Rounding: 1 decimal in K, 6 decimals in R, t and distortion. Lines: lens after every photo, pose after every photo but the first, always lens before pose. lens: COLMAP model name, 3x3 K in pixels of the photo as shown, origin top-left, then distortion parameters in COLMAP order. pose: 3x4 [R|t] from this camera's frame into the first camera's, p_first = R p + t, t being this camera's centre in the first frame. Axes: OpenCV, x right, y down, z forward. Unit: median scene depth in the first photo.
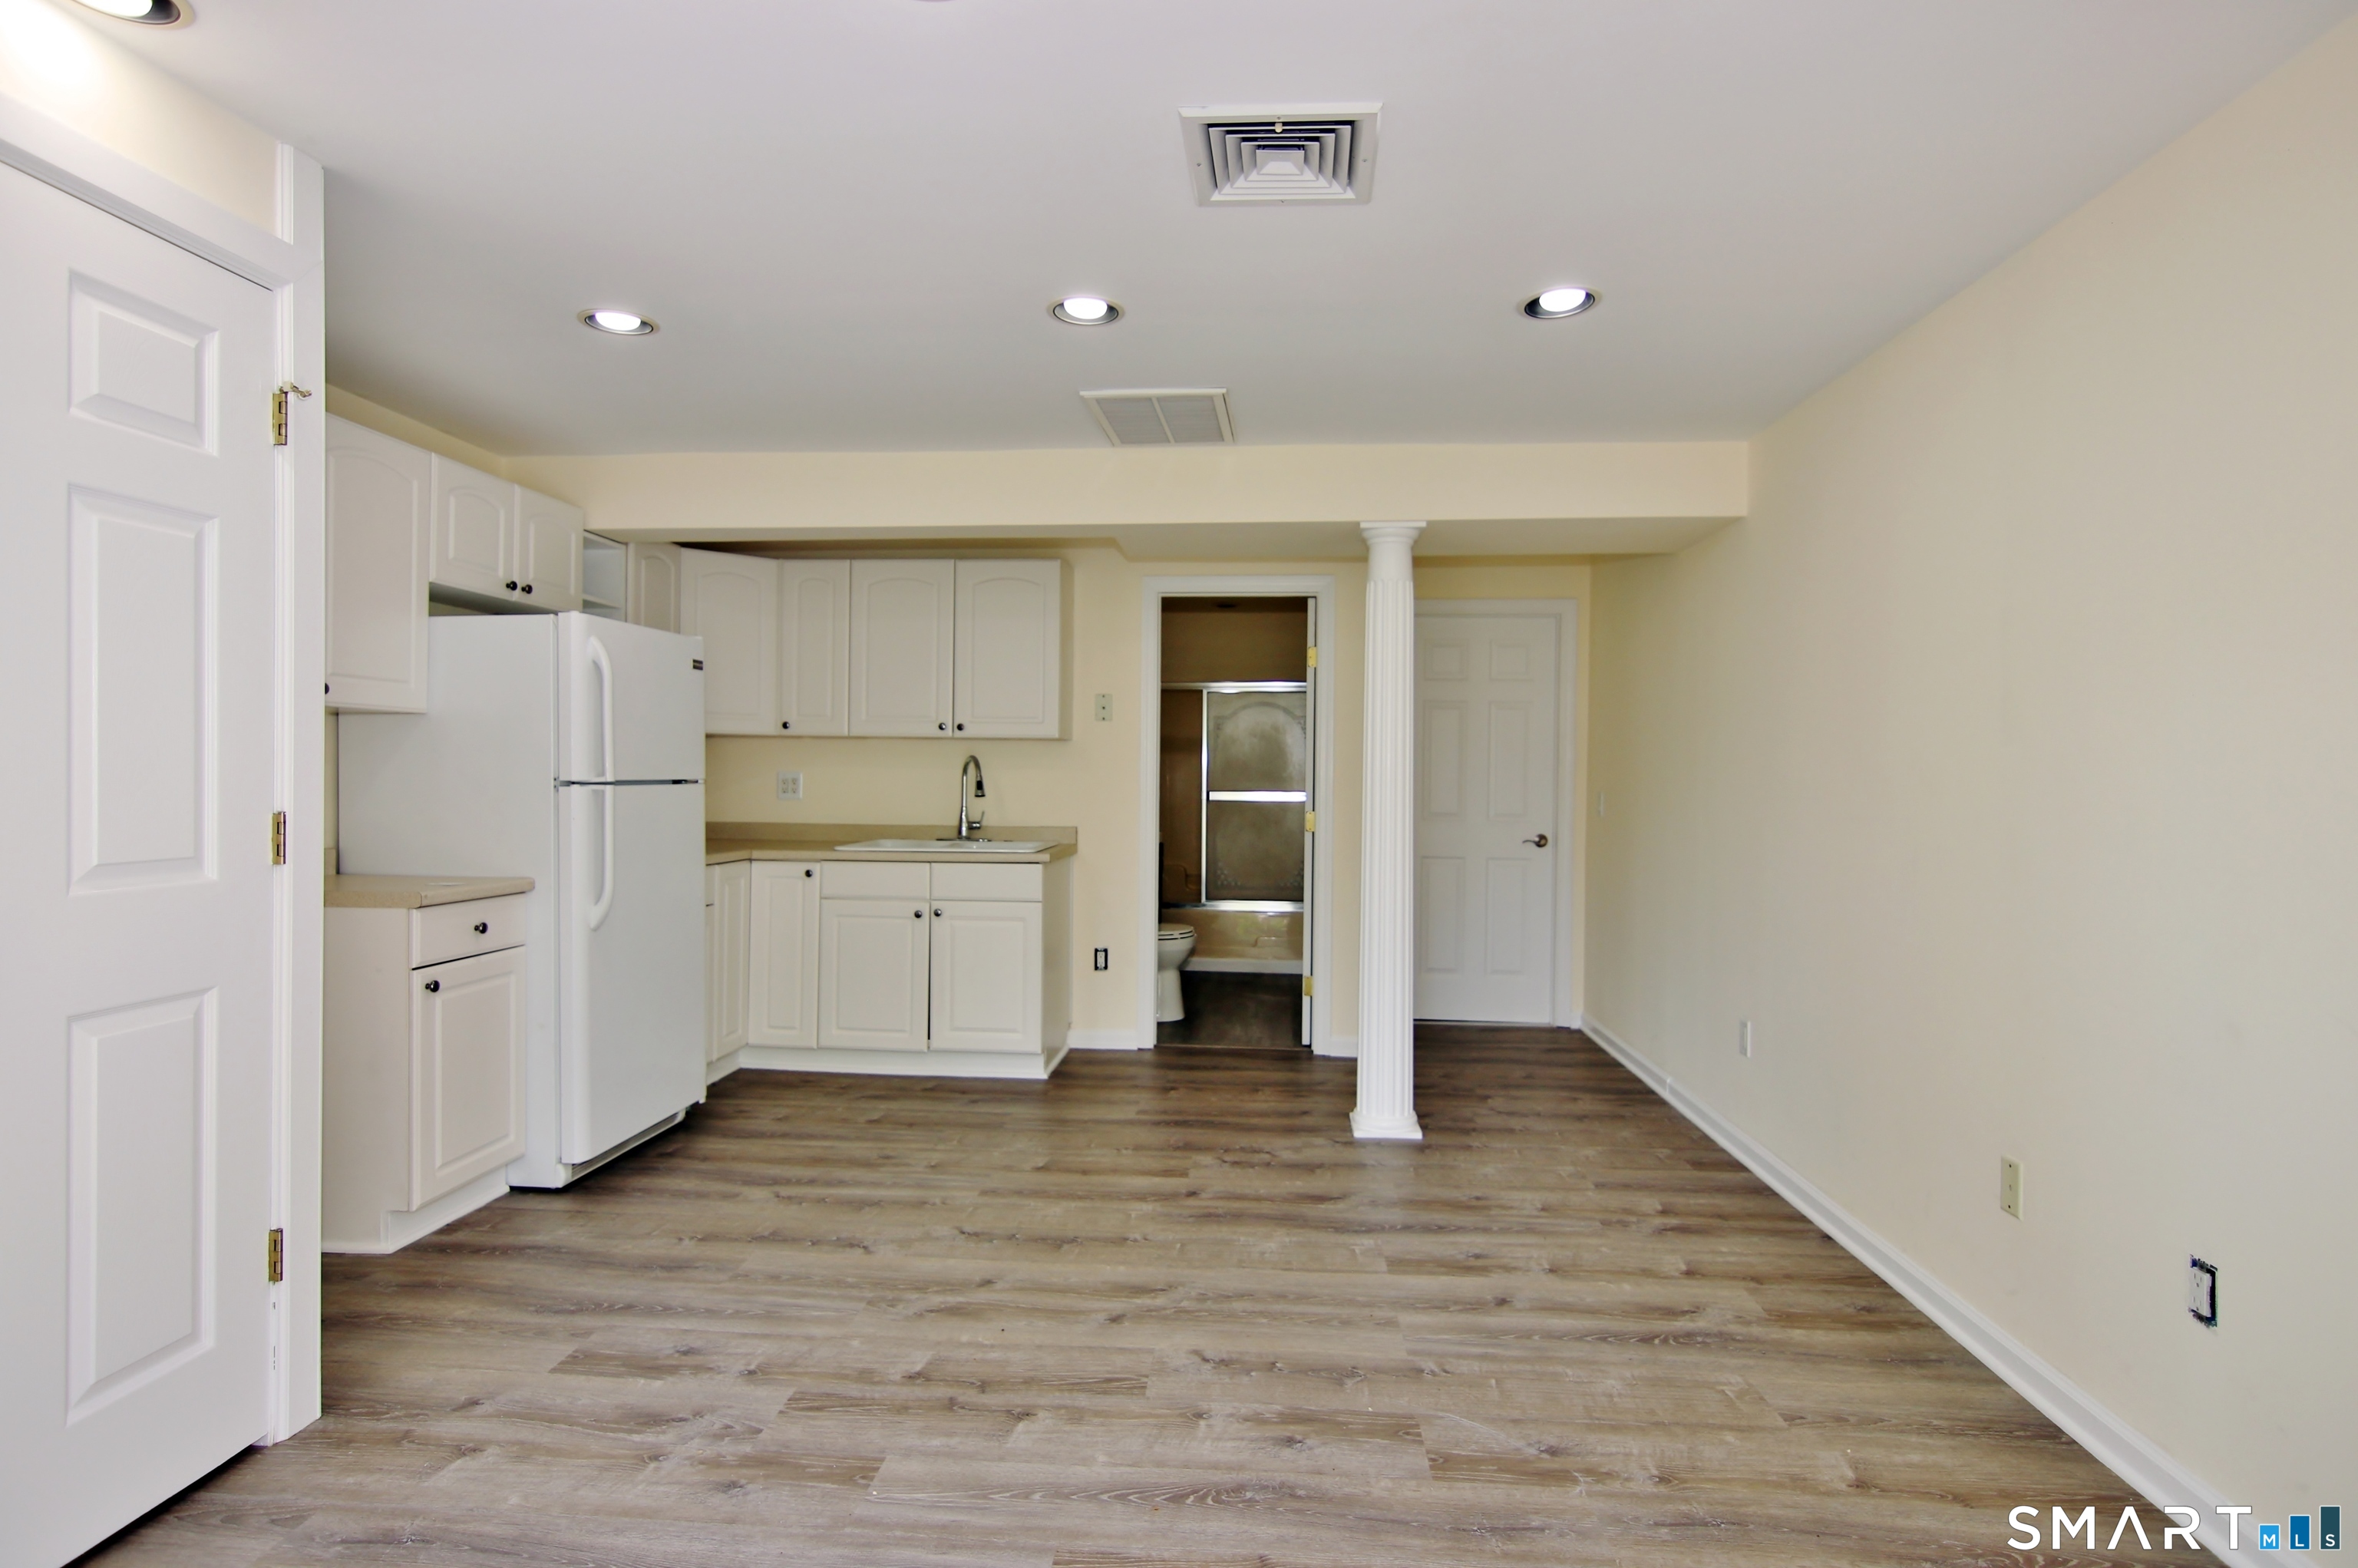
lens RADIAL K [[1207.7, 0, 1176.2], [0, 1207.7, 782.9], [0, 0, 1]] dist [-0.000514, 0.002061]
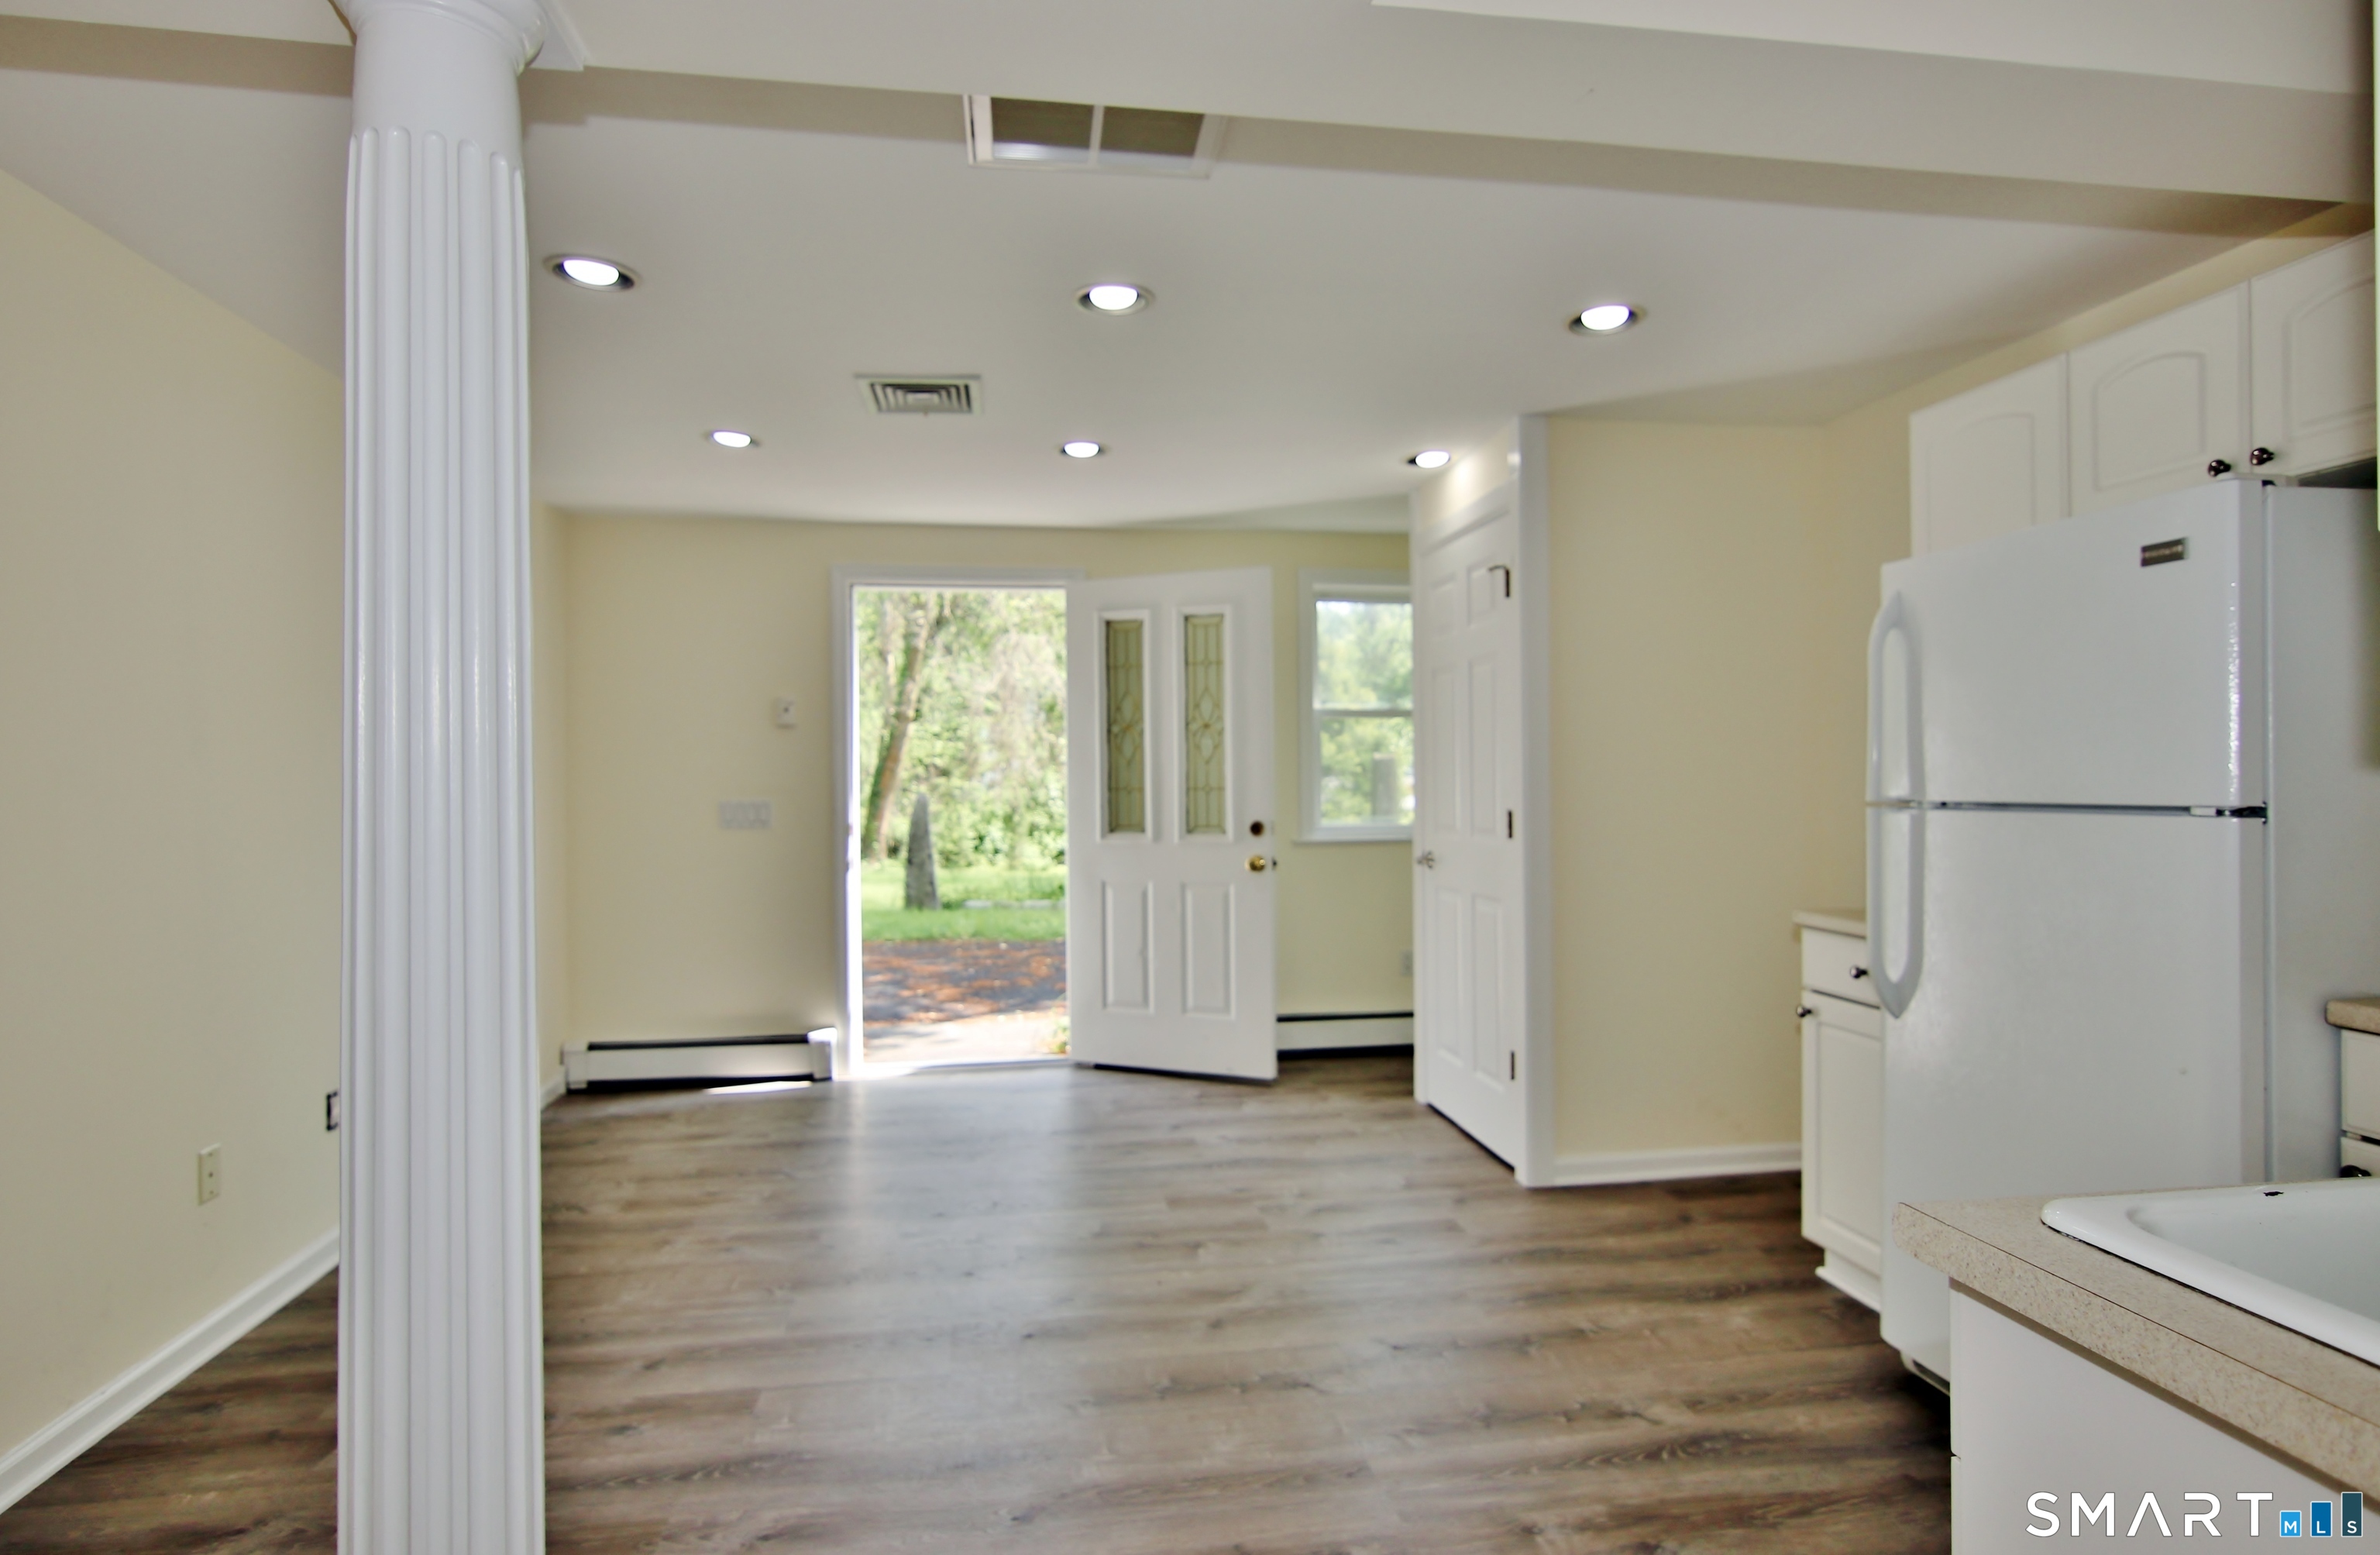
lens RADIAL K [[1236.2, 0, 1186.3], [0, 1236.2, 780.8], [0, 0, 1]] dist [-0.000180, 0.000315]
pose [[-0.971675, -0.002272, -0.236311, 0.094611], [-0.003959, 0.999970, 0.006665, -0.019718], [0.236289, 0.007411, -0.971655, 1.900563]]
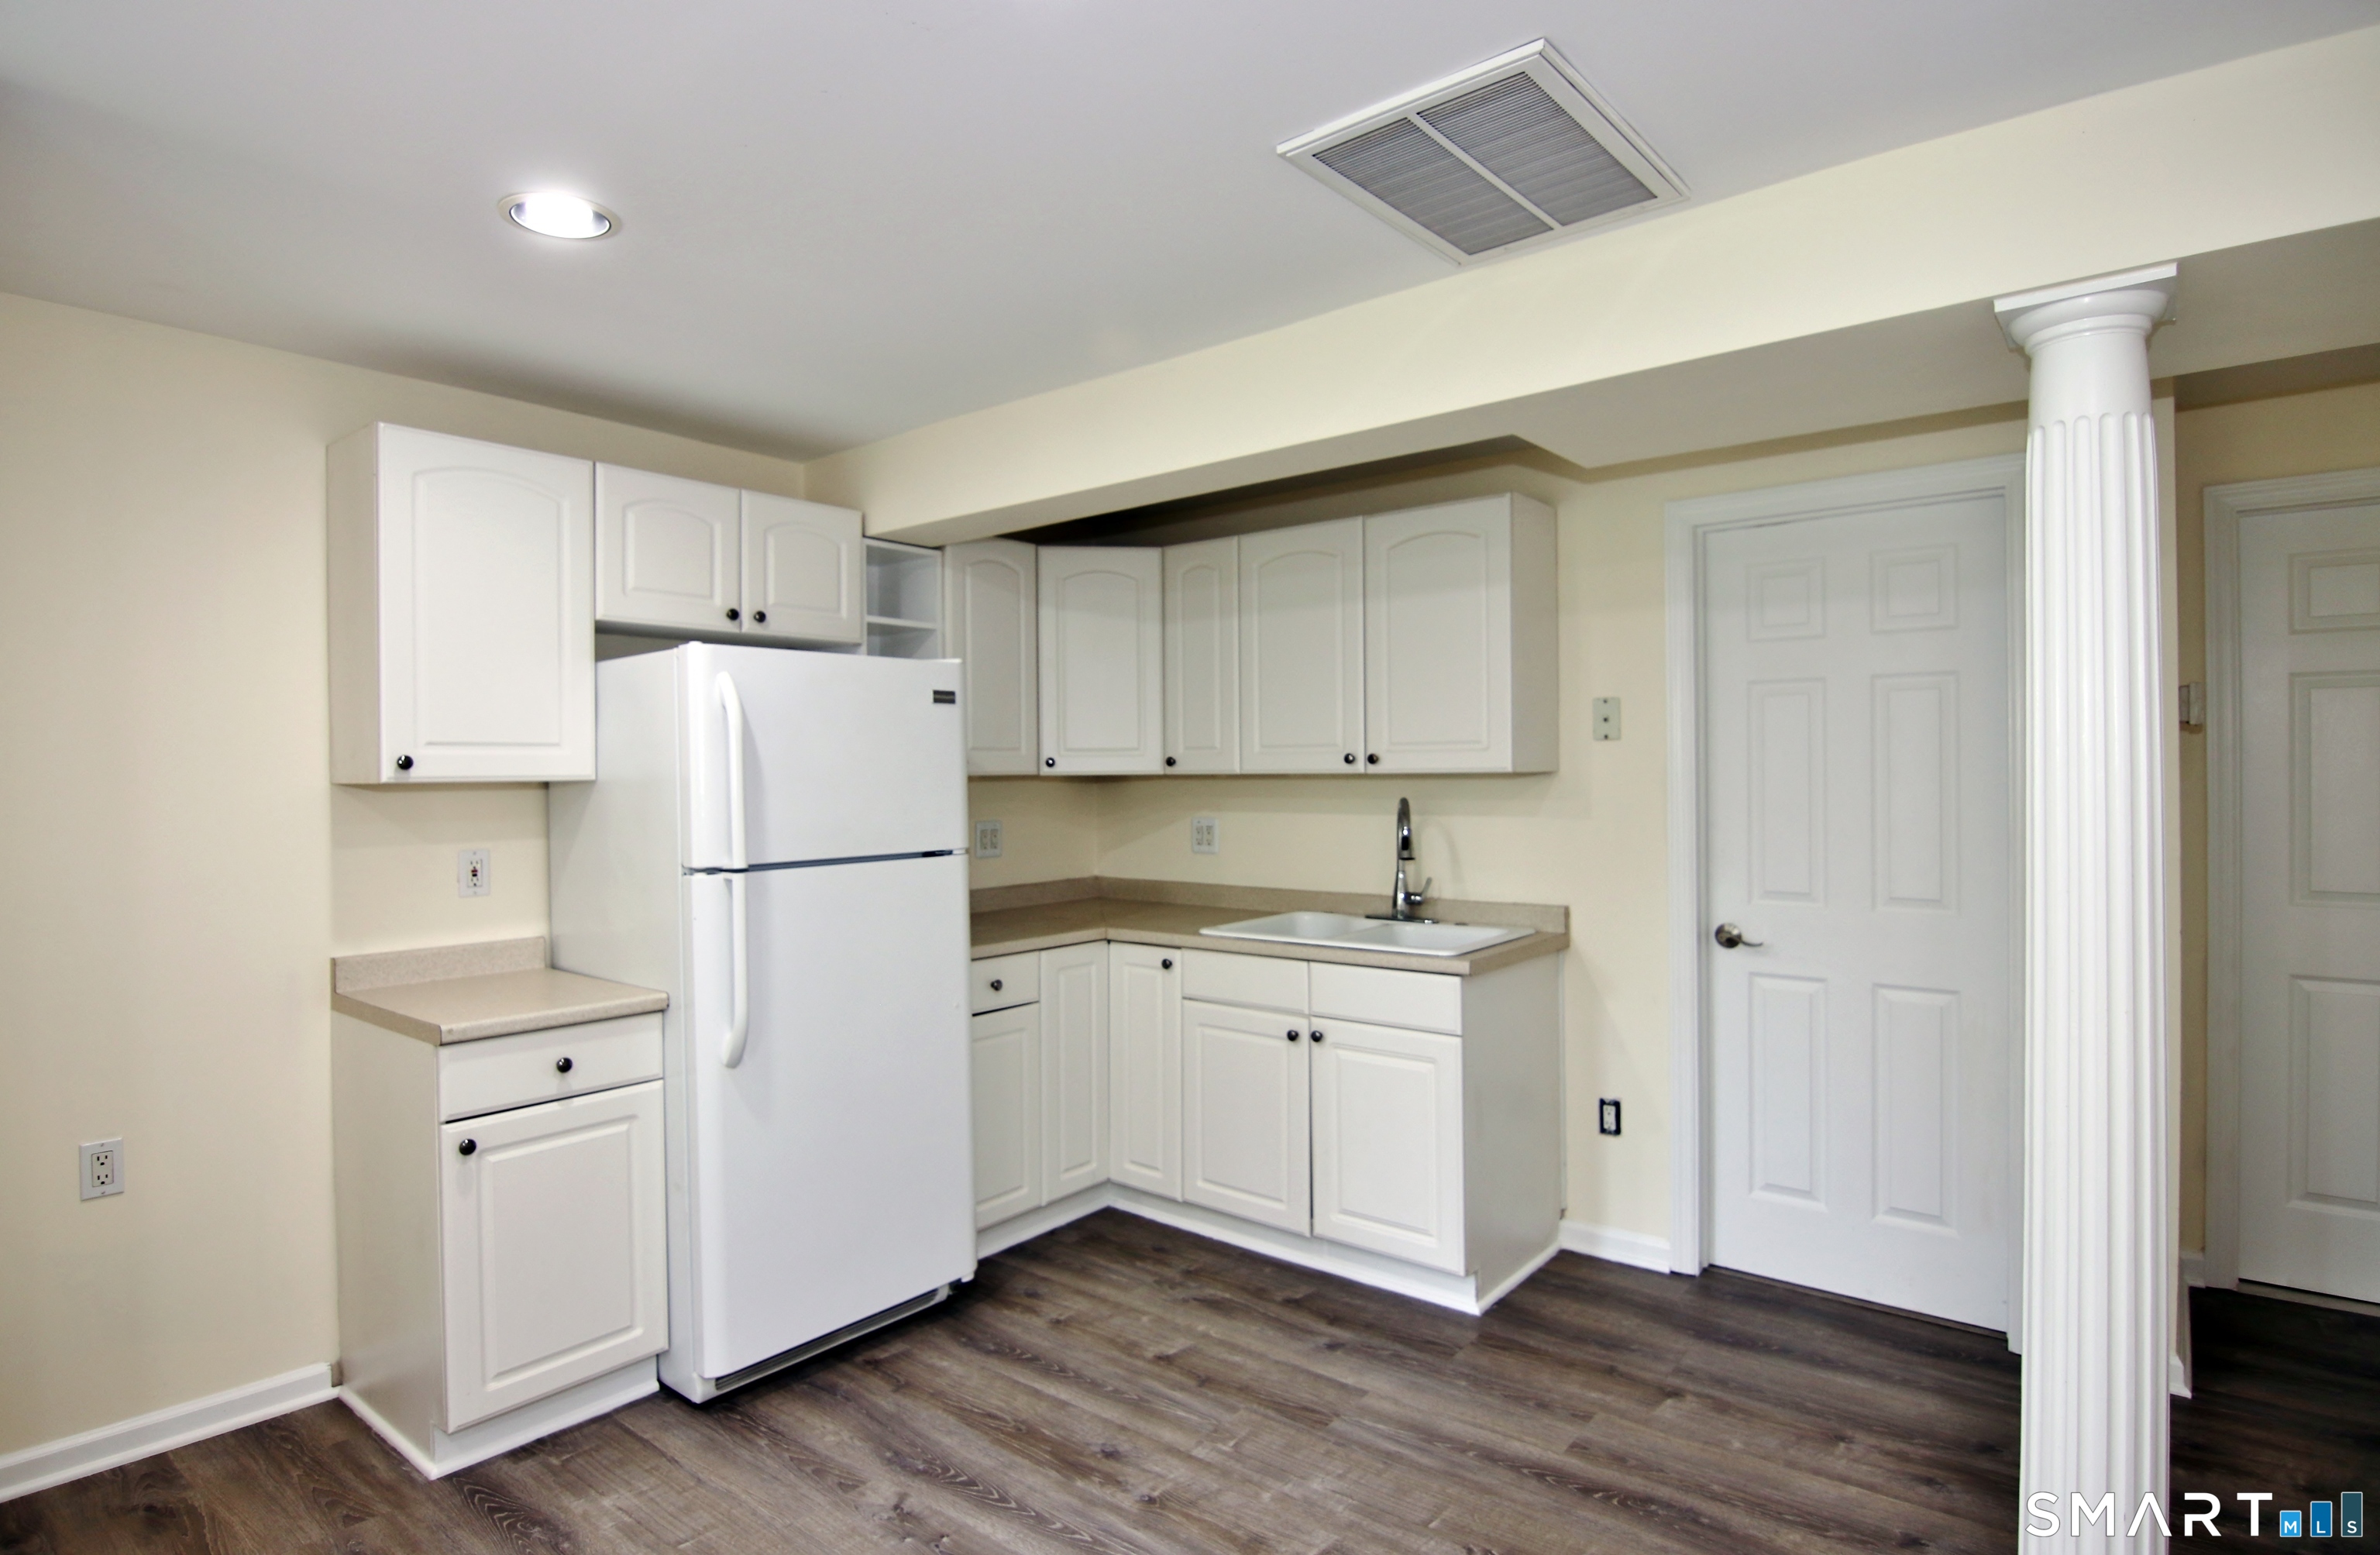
lens RADIAL K [[1224.8, 0, 1187.2], [0, 1224.8, 777.2], [0, 0, 1]] dist [-0.002852, -0.013930]
pose [[0.829058, -0.016945, -0.558905, 0.211648], [0.015480, 0.999853, -0.007353, -0.056393], [0.558948, -0.002556, 0.829199, 0.635107]]
